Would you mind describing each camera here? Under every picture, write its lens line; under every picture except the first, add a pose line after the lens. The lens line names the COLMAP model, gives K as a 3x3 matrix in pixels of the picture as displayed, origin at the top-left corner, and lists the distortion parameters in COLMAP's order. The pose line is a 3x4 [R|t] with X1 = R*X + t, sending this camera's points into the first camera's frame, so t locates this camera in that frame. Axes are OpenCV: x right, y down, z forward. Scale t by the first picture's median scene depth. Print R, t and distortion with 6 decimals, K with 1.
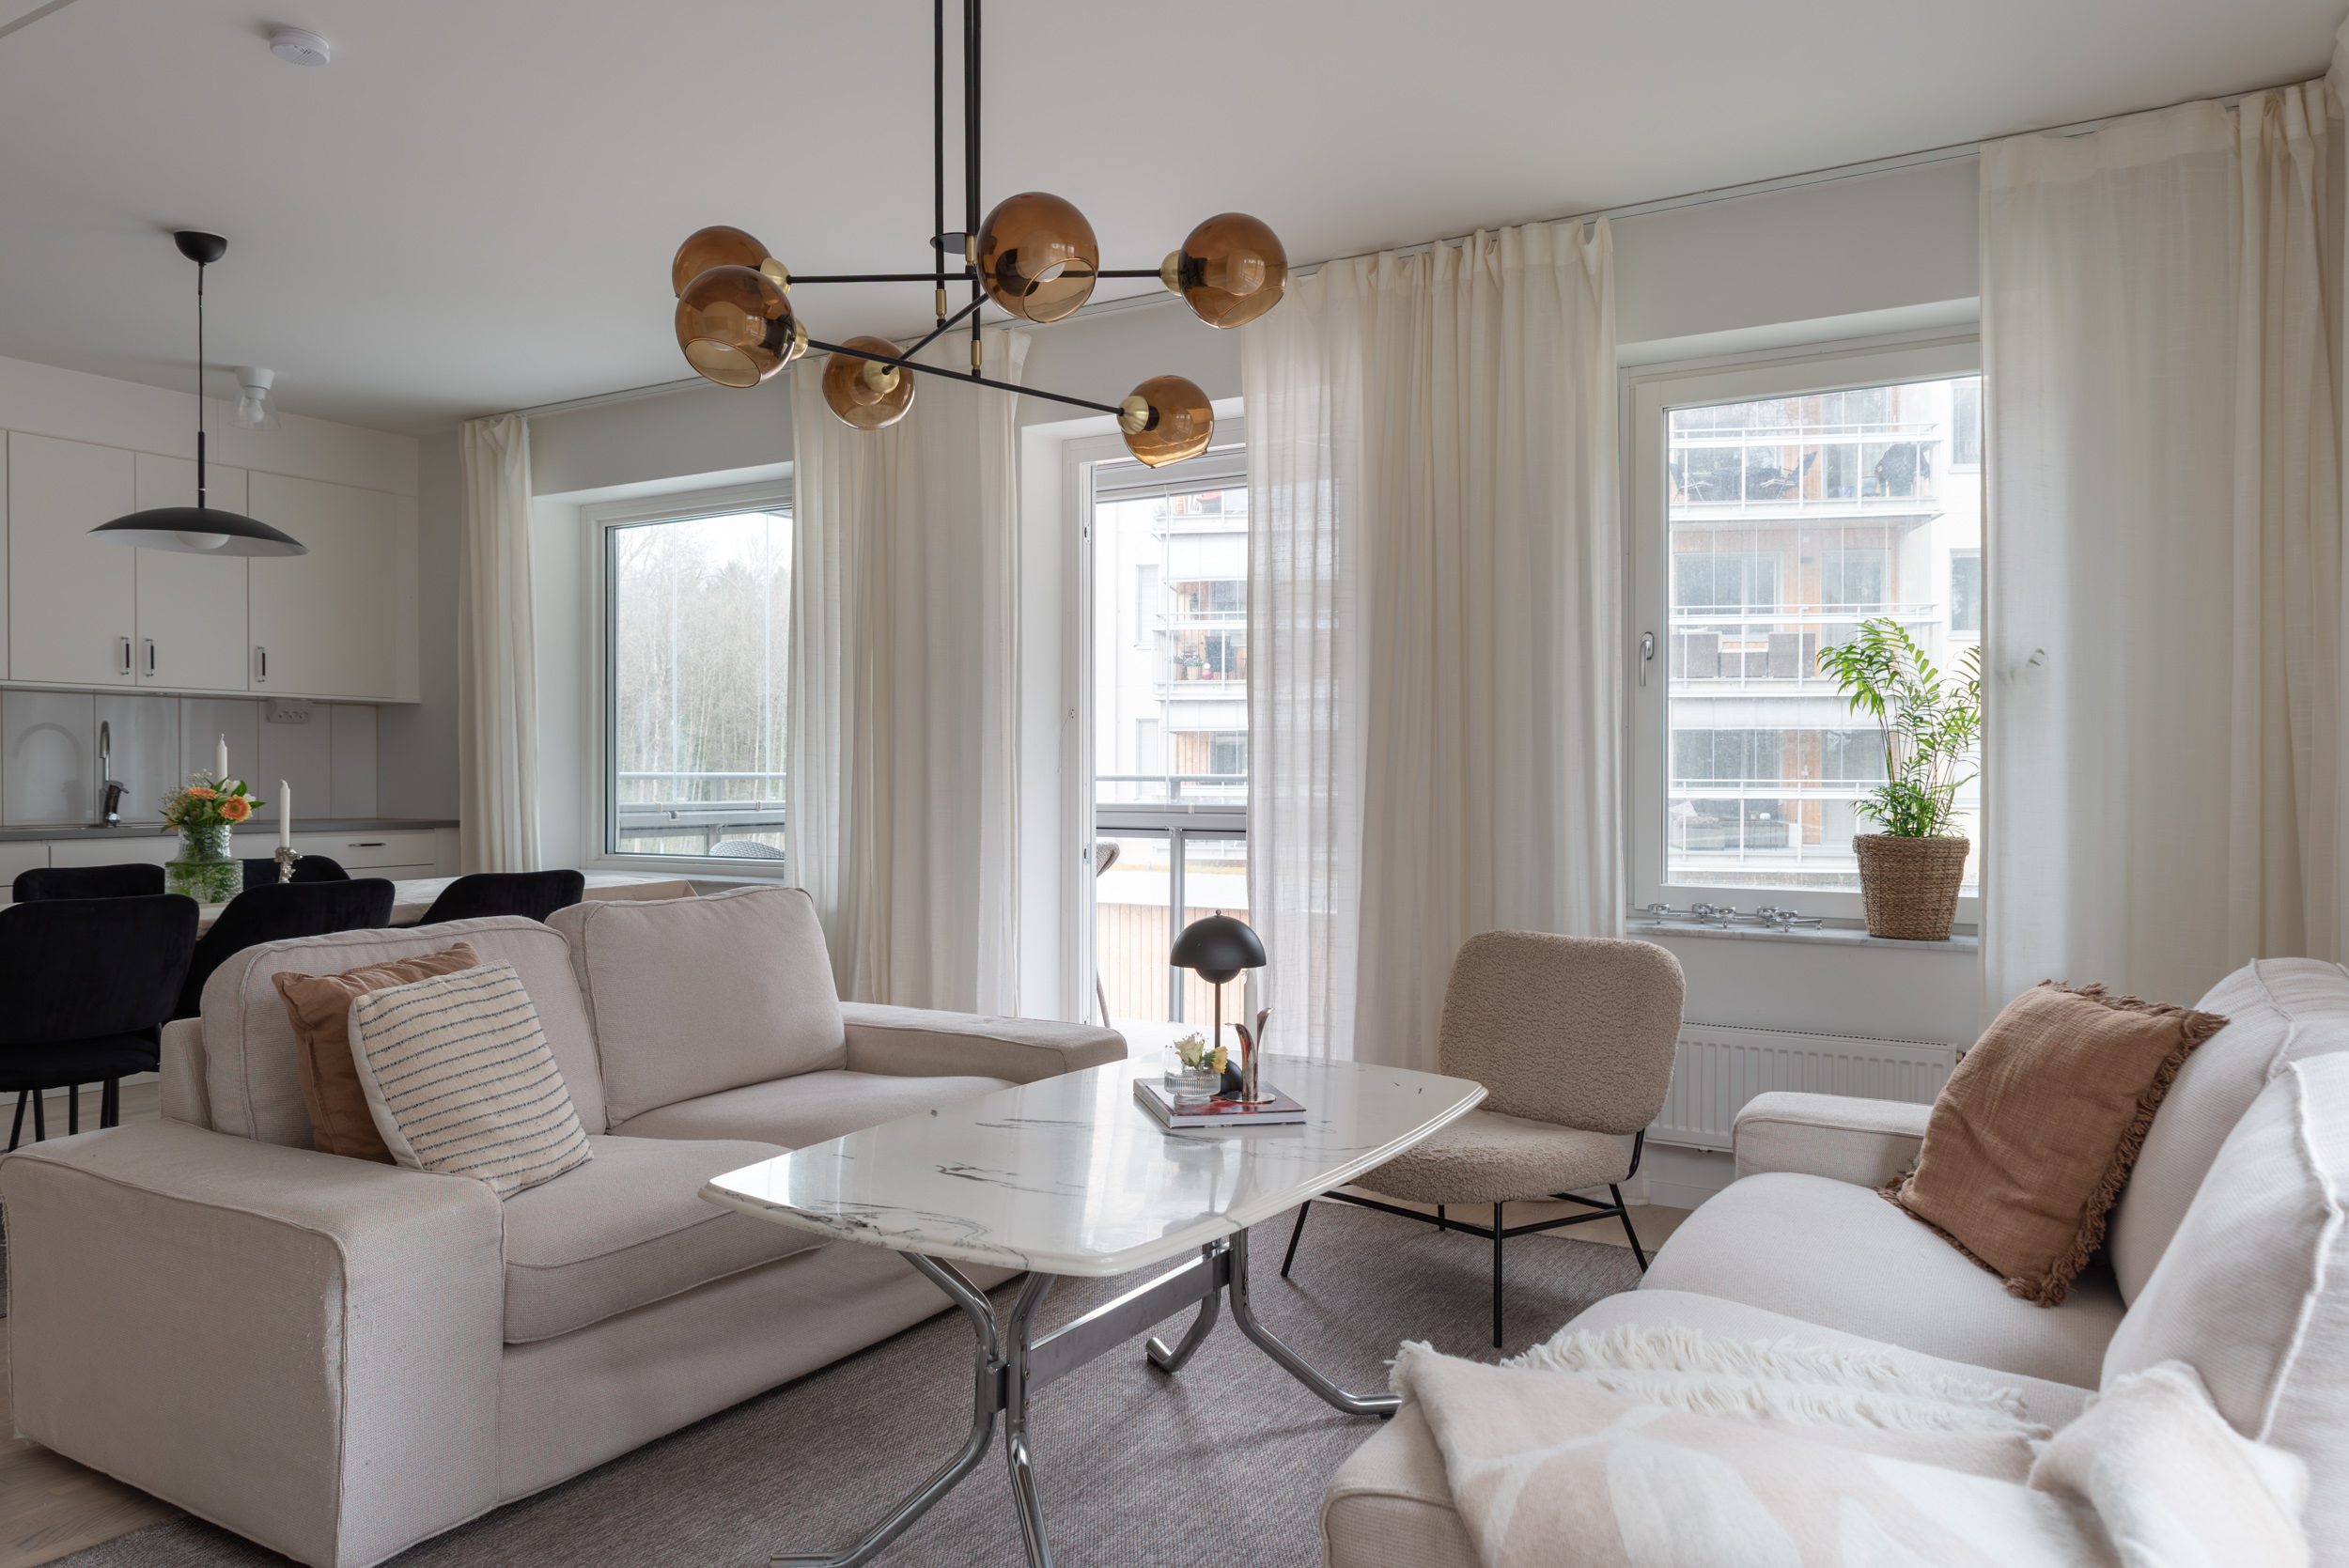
lens RADIAL K [[1582.9, 0, 1174.5], [0, 1582.9, 784.0], [0, 0, 1]] dist [-0.000378, 0.002541]
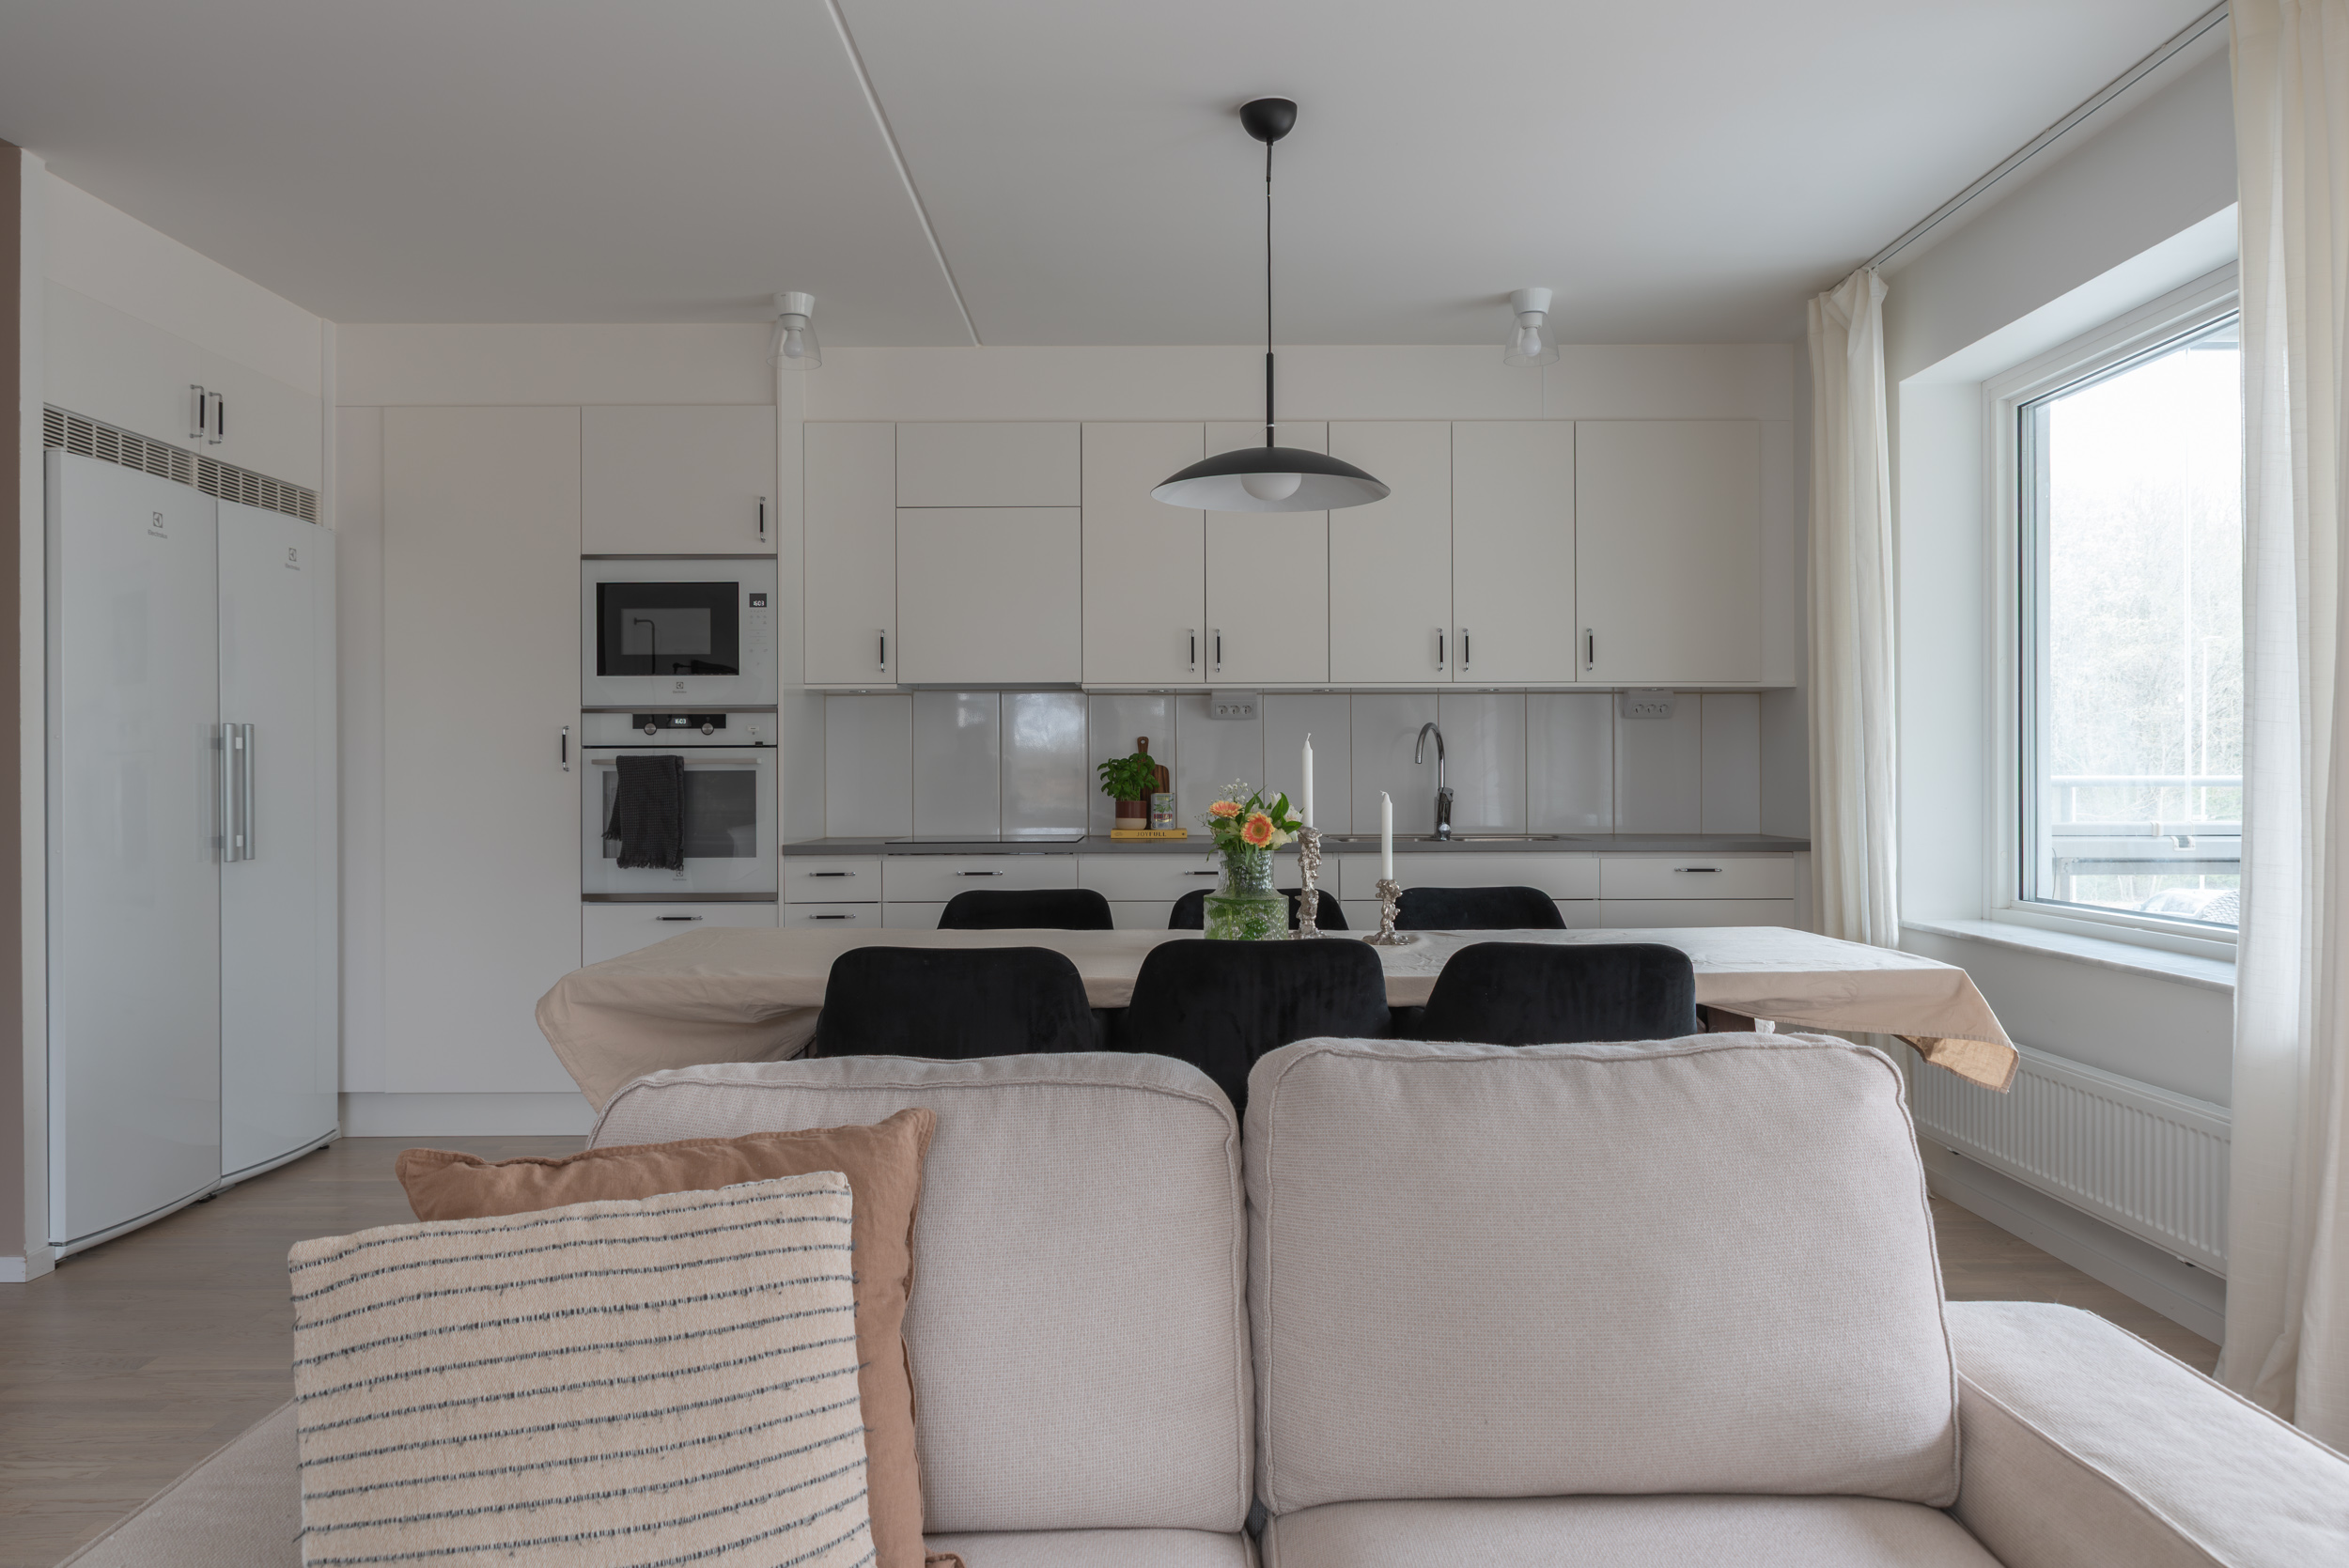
lens RADIAL K [[1576.0, 0, 1171.1], [0, 1576.0, 772.4], [0, 0, 1]] dist [0.002042, -0.000196]
pose [[0.516574, -0.005086, -0.856227, 0.026131], [-0.000480, 0.999980, -0.006230, -0.005346], [0.856242, 0.003629, 0.516562, 0.403355]]
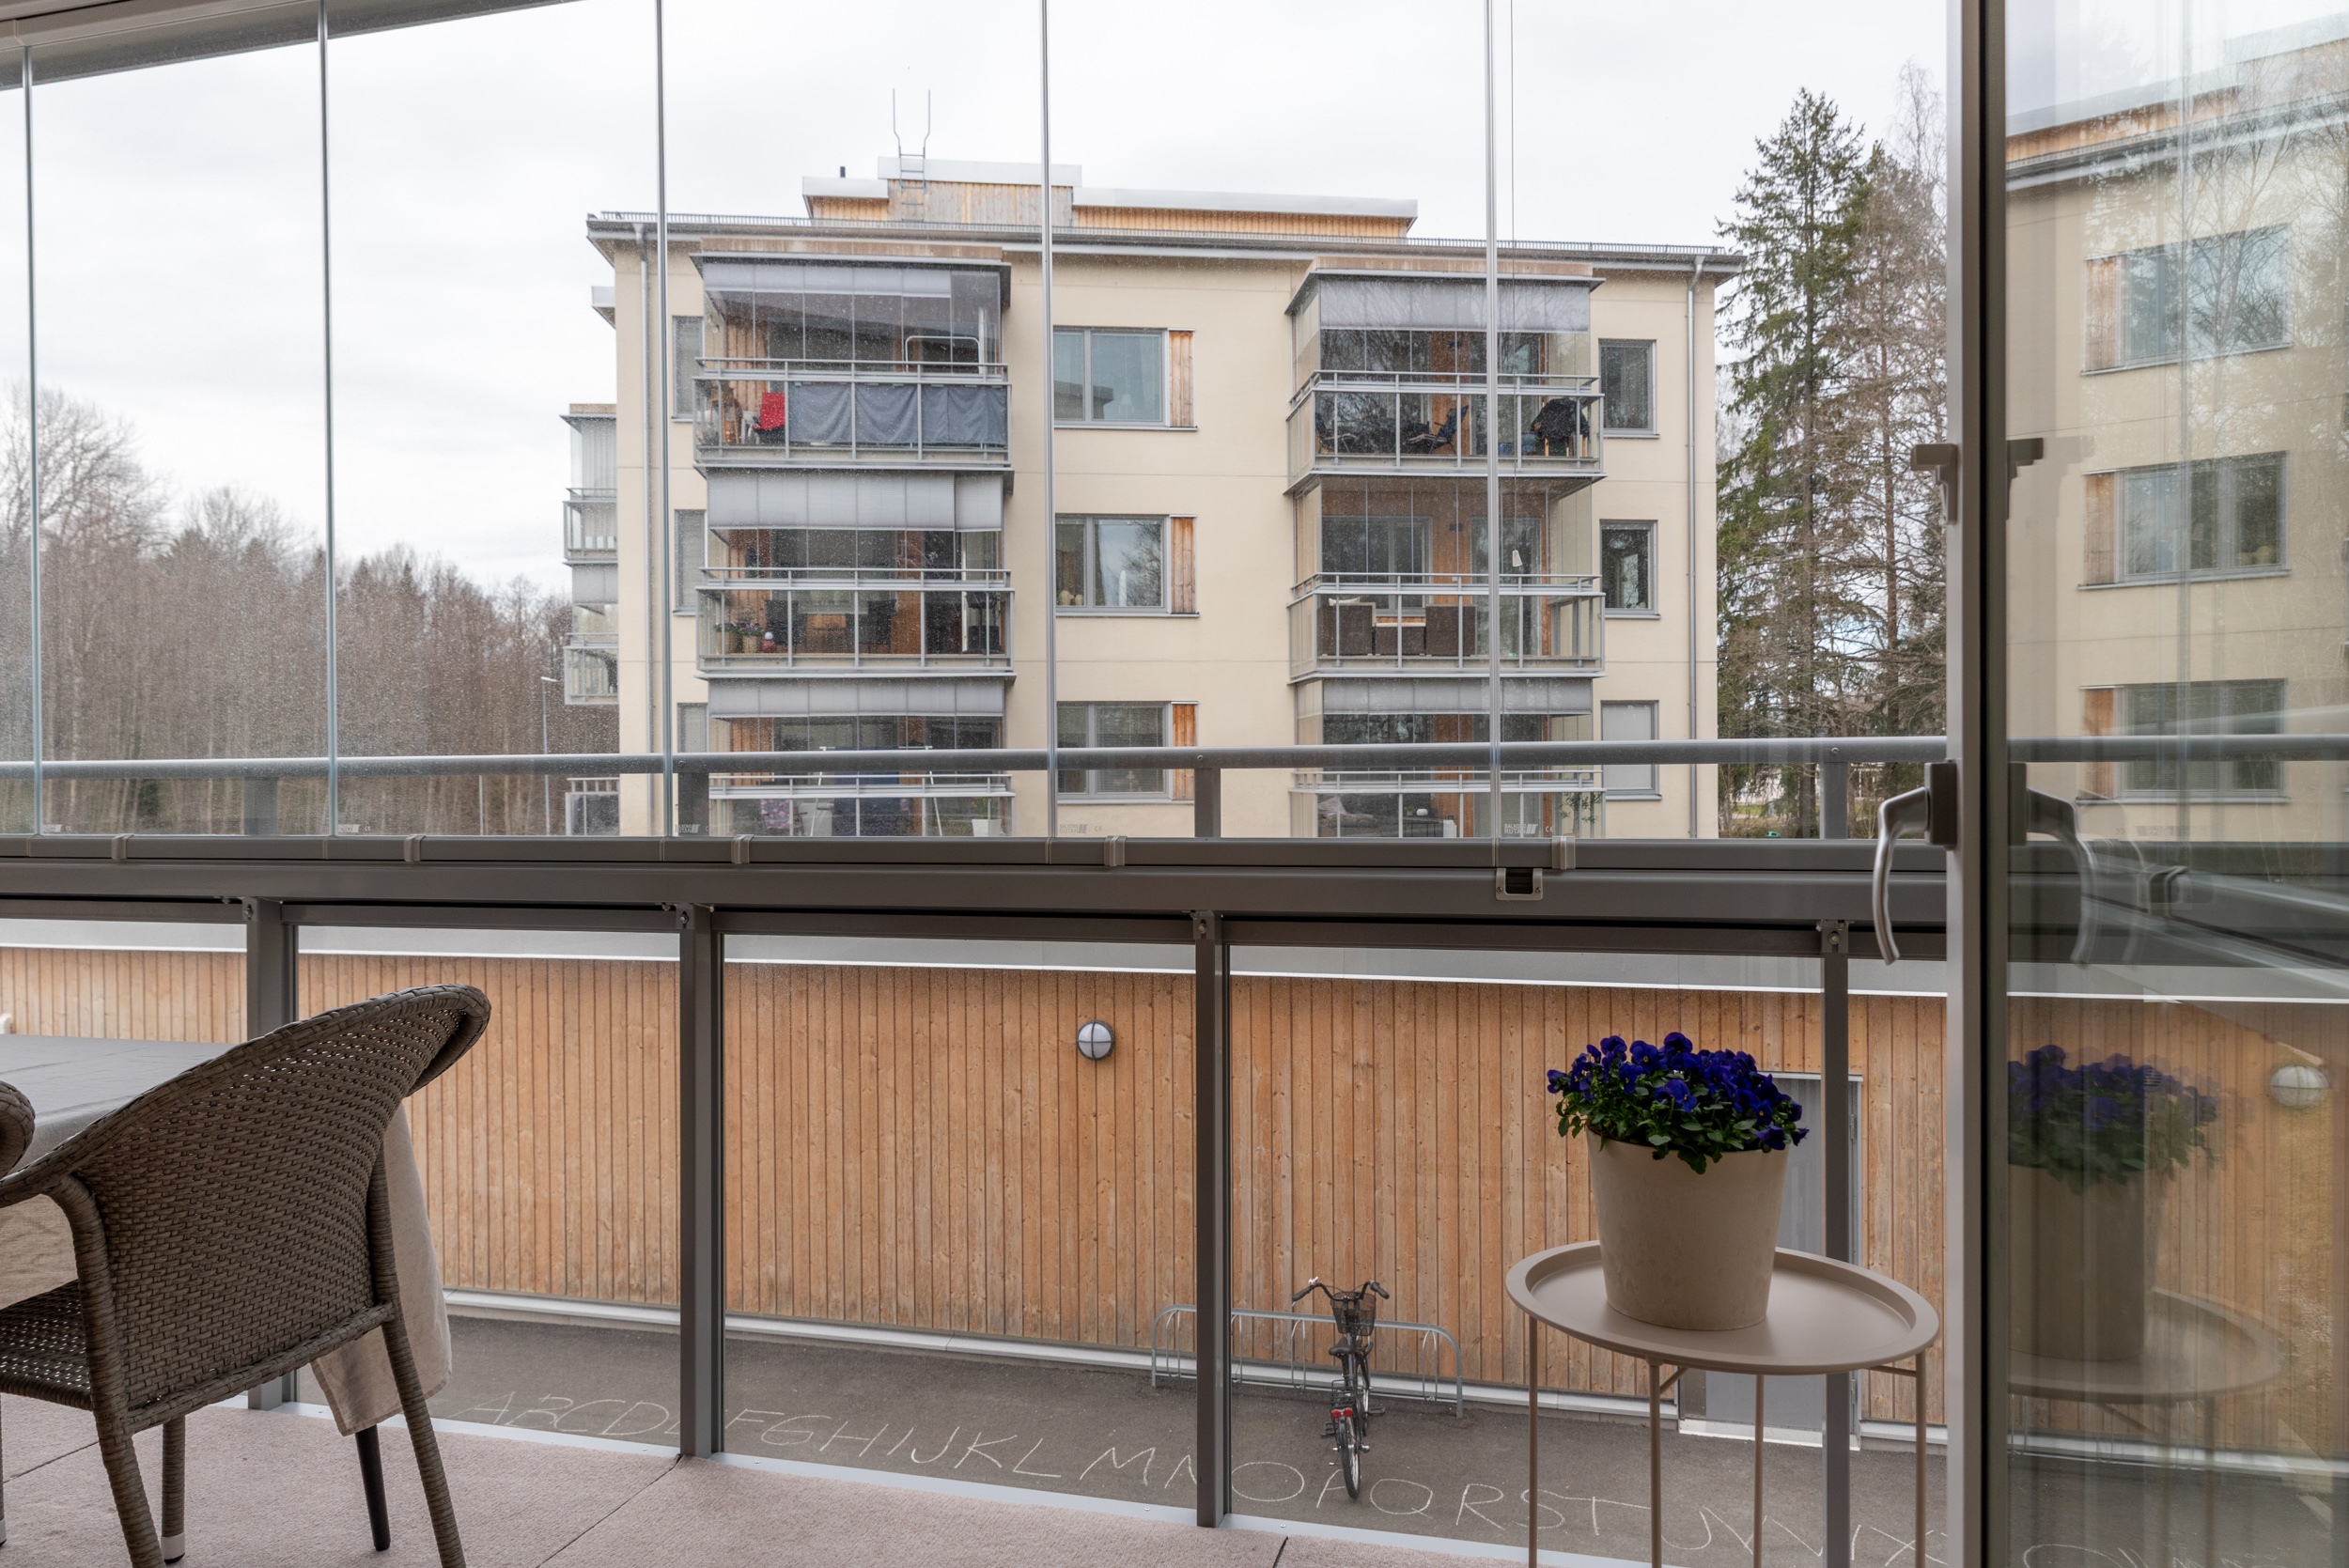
lens RADIAL K [[1586.0, 0, 1165.1], [0, 1586.0, 774.7], [0, 0, 1]] dist [0.004609, 0.002228]
pose [[0.964806, -0.008618, 0.262820, 0.011884], [0.009891, 0.999945, -0.003521, 0.001071], [-0.262775, 0.005997, 0.964839, 0.810771]]
